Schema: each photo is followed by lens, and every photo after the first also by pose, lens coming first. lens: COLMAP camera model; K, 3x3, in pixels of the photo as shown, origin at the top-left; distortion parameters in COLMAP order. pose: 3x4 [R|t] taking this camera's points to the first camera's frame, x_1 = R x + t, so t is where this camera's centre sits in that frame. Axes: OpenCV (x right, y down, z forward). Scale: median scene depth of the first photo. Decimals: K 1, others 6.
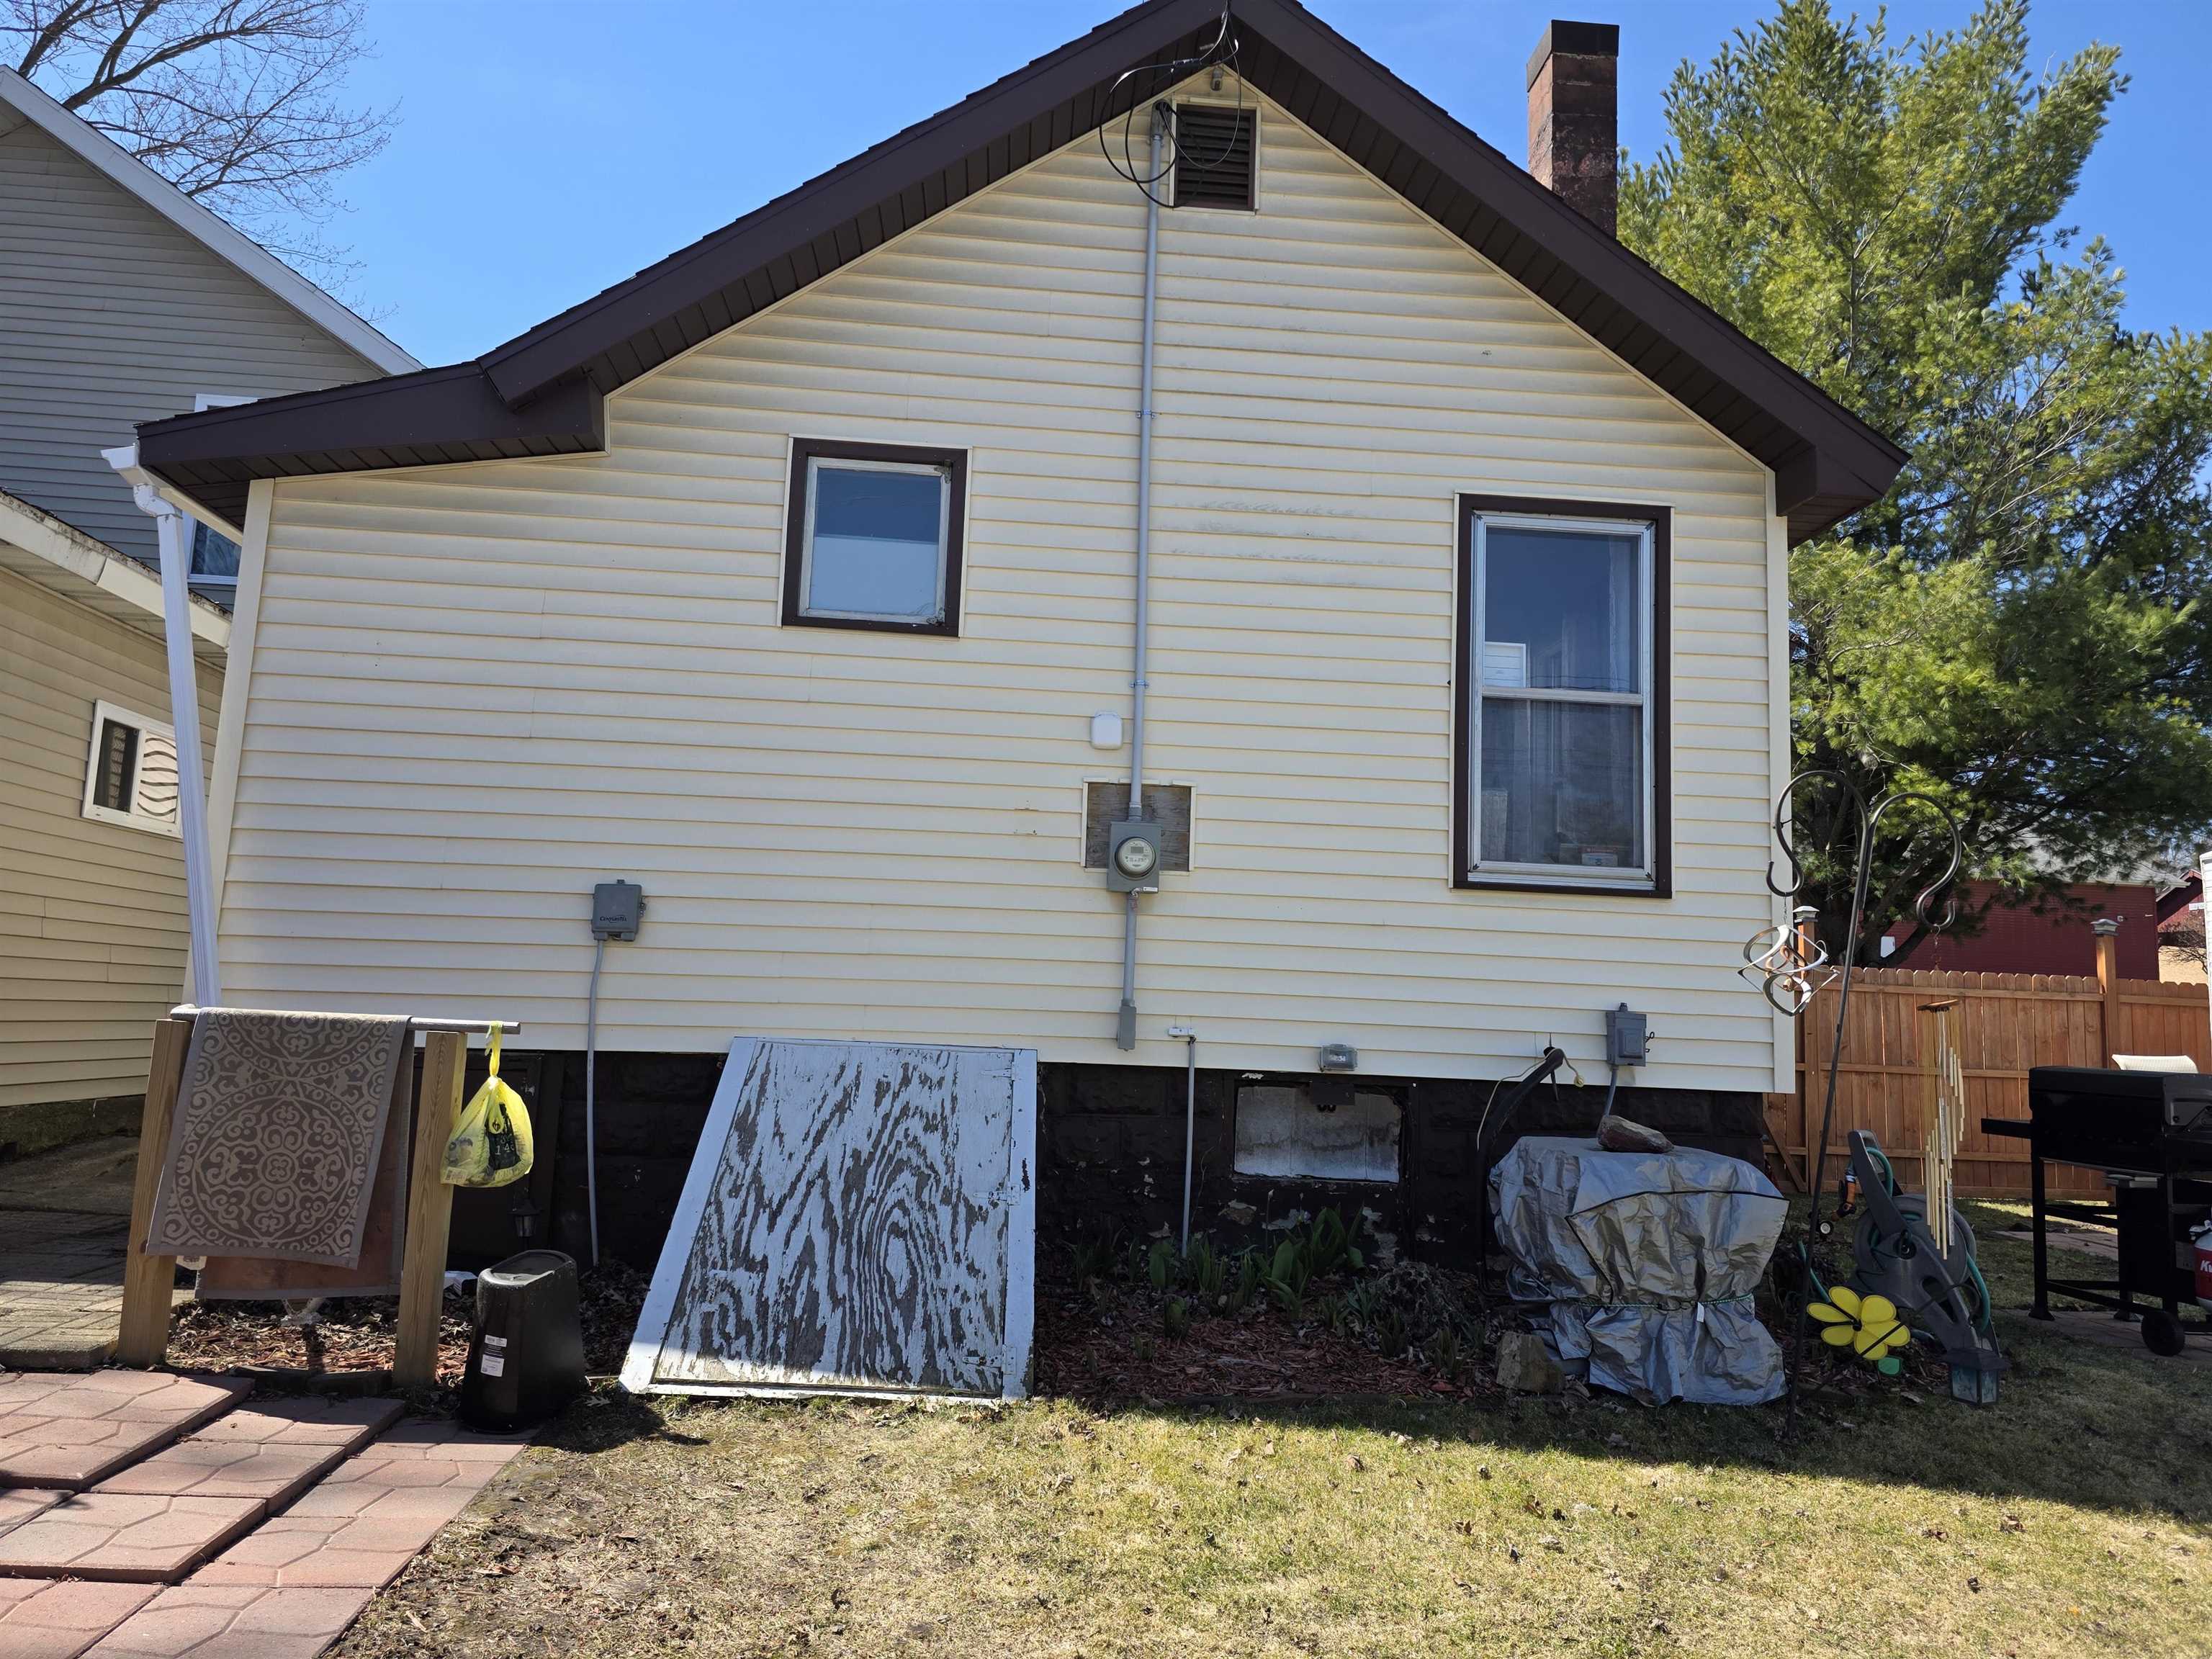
lens RADIAL K [[1492.7, 0, 1102.4], [0, 1492.7, 819.5], [0, 0, 1]] dist [0.058854, 0.000743]
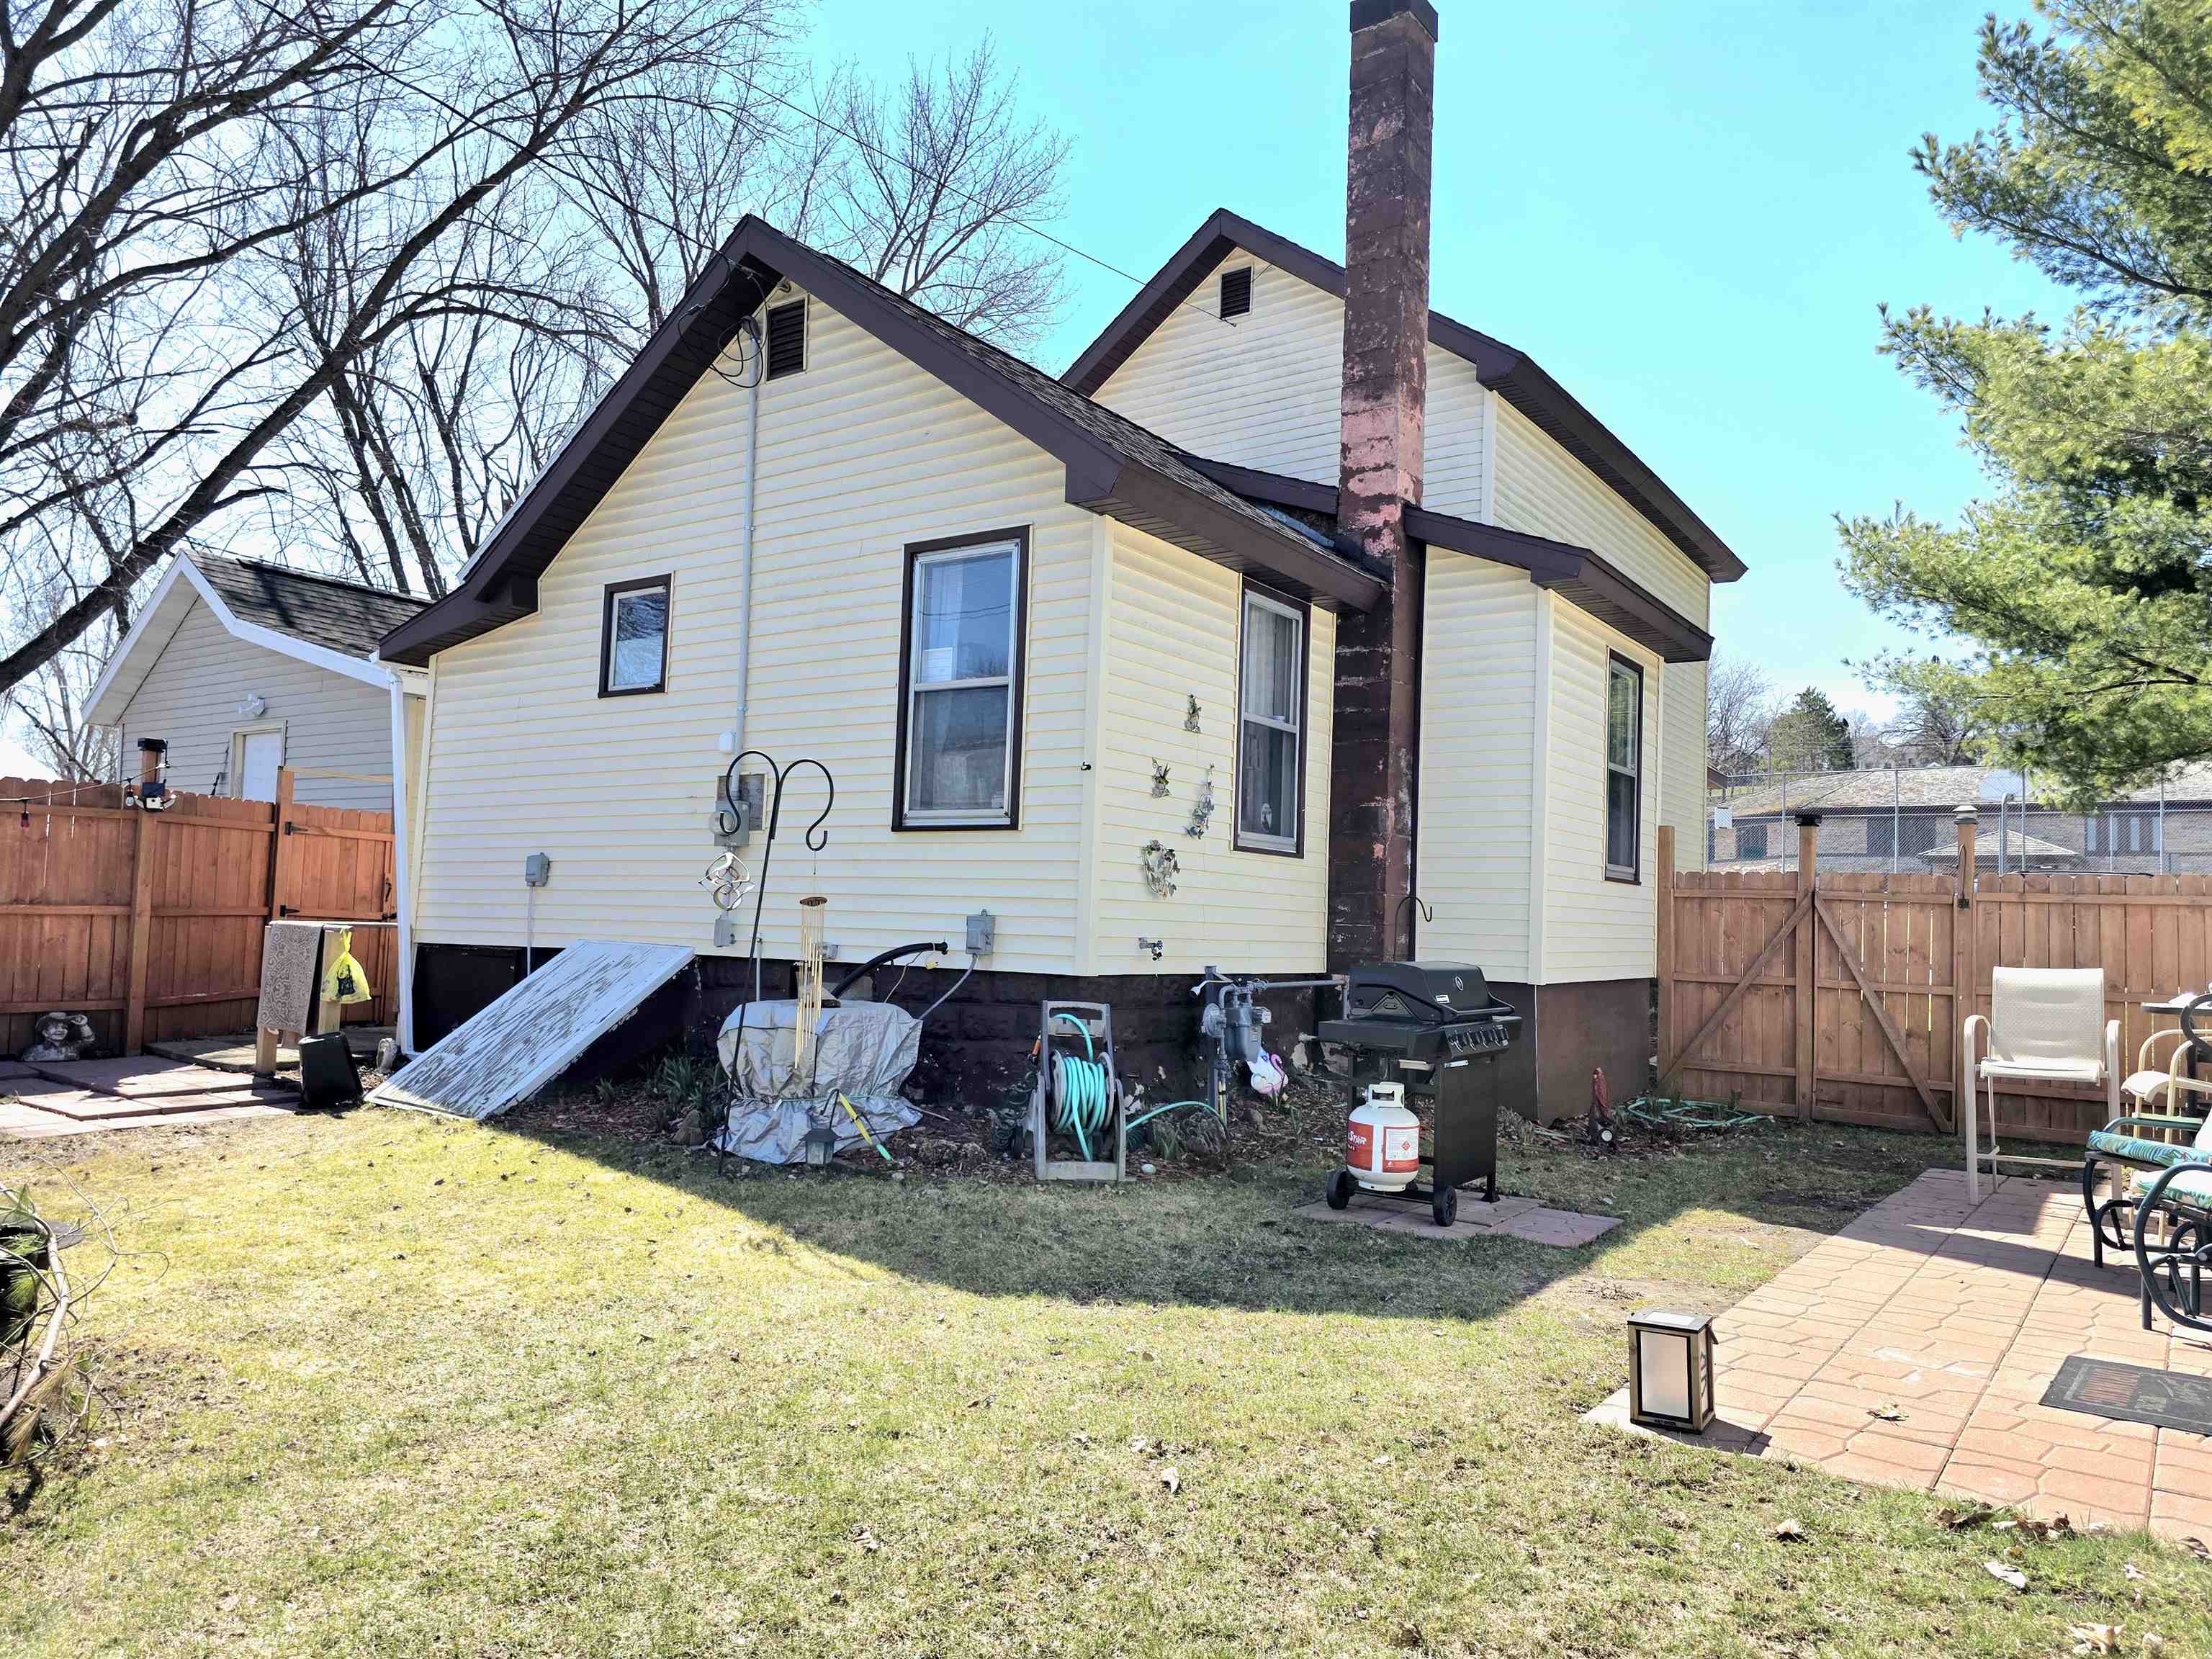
lens RADIAL K [[1492.7, 0, 1102.2], [0, 1492.7, 843.5], [0, 0, 1]] dist [0.058854, 0.000743]
pose [[0.767184, -0.048352, -0.639602, 1.274916], [0.080539, 0.996525, 0.021270, 0.042857], [0.636351, -0.067831, 0.768412, 0.042553]]
